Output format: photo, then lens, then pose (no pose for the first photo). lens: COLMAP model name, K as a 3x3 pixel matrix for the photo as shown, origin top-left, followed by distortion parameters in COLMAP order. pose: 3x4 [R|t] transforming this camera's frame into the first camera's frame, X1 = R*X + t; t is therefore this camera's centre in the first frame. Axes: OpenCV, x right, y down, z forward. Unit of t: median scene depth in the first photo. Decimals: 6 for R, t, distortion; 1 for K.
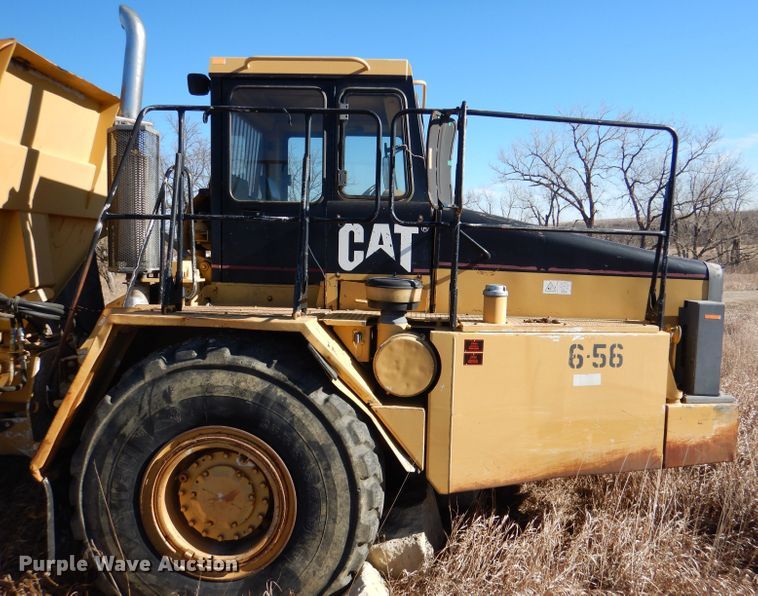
lens RADIAL K [[584.5, 0, 379.0], [0, 584.5, 298.0], [0, 0, 1]] dist [0.034946, 0.000248]
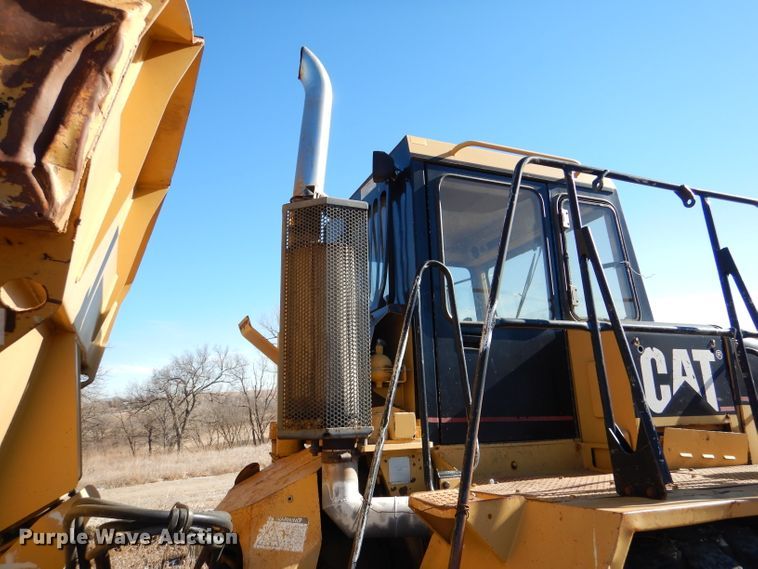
lens RADIAL K [[548.0, 0, 379.0], [0, 548.0, 284.5], [0, 0, 1]] dist [0.004327, 0.005953]
pose [[0.904388, 0.055464, 0.423092, -0.715823], [0.079167, 0.952494, -0.294088, -0.027888], [-0.419304, 0.299465, 0.857033, 0.556604]]
